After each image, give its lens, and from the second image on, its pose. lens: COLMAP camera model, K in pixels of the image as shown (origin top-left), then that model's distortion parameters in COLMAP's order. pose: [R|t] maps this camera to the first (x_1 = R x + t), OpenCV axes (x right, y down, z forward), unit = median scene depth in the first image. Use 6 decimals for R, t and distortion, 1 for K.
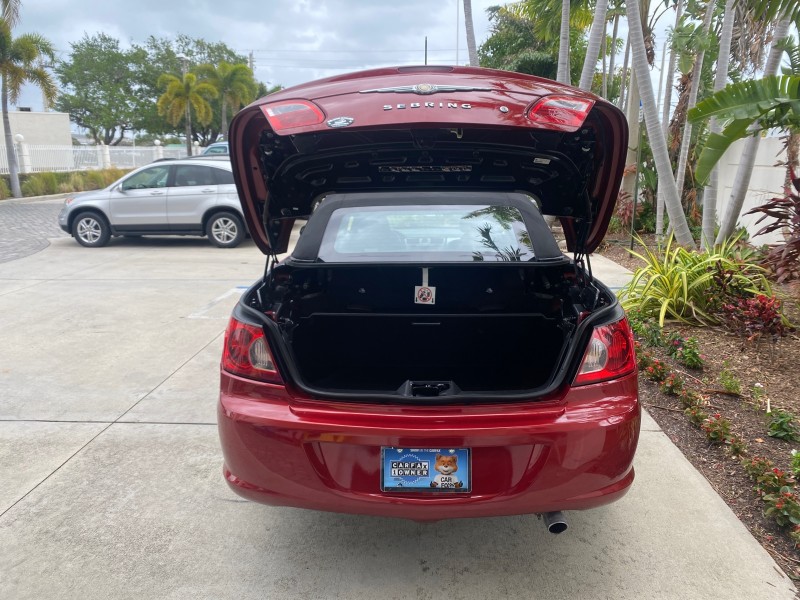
lens RADIAL K [[612.8, 0, 398.6], [0, 612.8, 296.9], [0, 0, 1]] dist [0.002492, 0.000899]
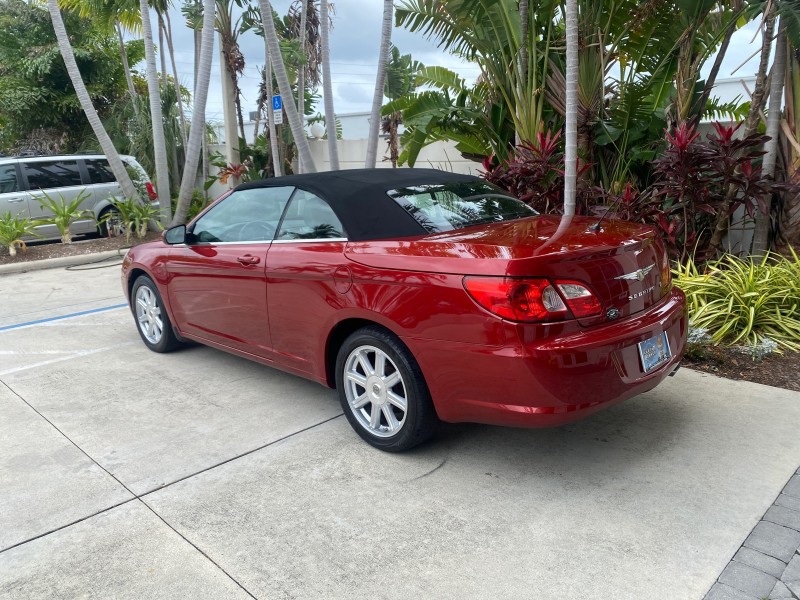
lens RADIAL K [[606.7, 0, 401.2], [0, 606.7, 301.9], [0, 0, 1]] dist [0.003165, -0.002790]
pose [[0.675173, -0.187212, 0.713508, -0.586993], [0.189228, 0.978849, 0.077772, -0.021796], [-0.712976, 0.082506, 0.696317, 0.184125]]
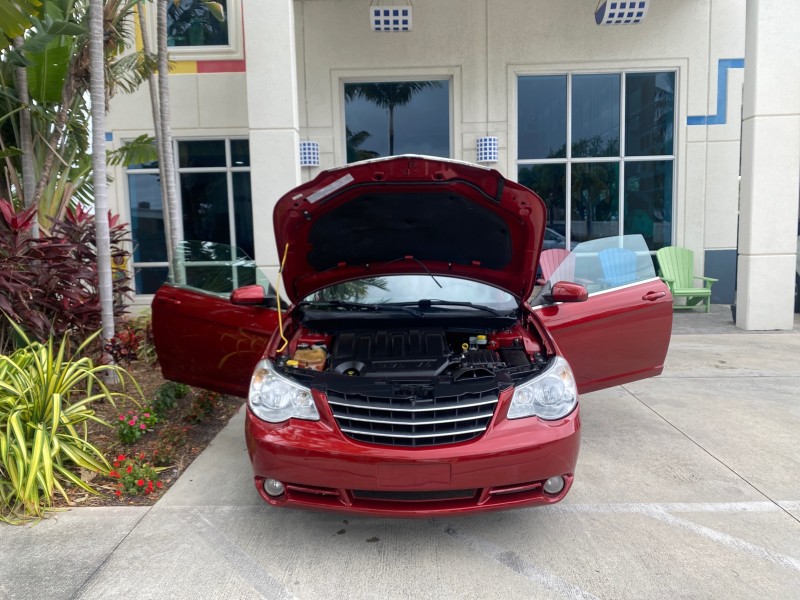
lens RADIAL K [[614.5, 0, 391.4], [0, 614.5, 302.9], [0, 0, 1]] dist [0.013455, -0.000070]
pose [[-0.999500, 0.025104, -0.019208, 0.088239], [0.017038, 0.939713, 0.341540, -0.413400], [0.026624, 0.341042, -0.939671, 1.906687]]
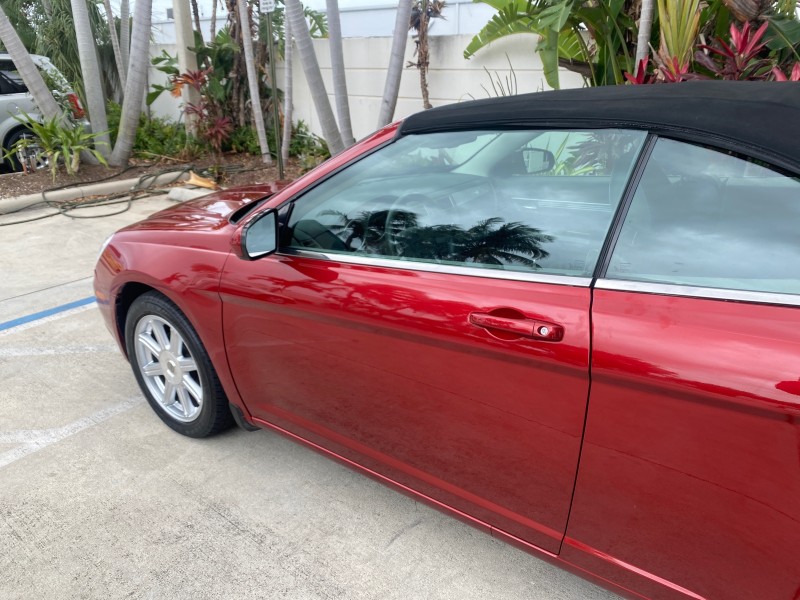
lens RADIAL K [[612.8, 0, 398.6], [0, 612.8, 296.9], [0, 0, 1]] dist [0.002492, 0.000899]
pose [[0.586418, -0.293112, 0.755115, -0.409325], [0.191906, 0.955965, 0.222043, -0.145266], [-0.786947, 0.014701, 0.616845, 0.729985]]
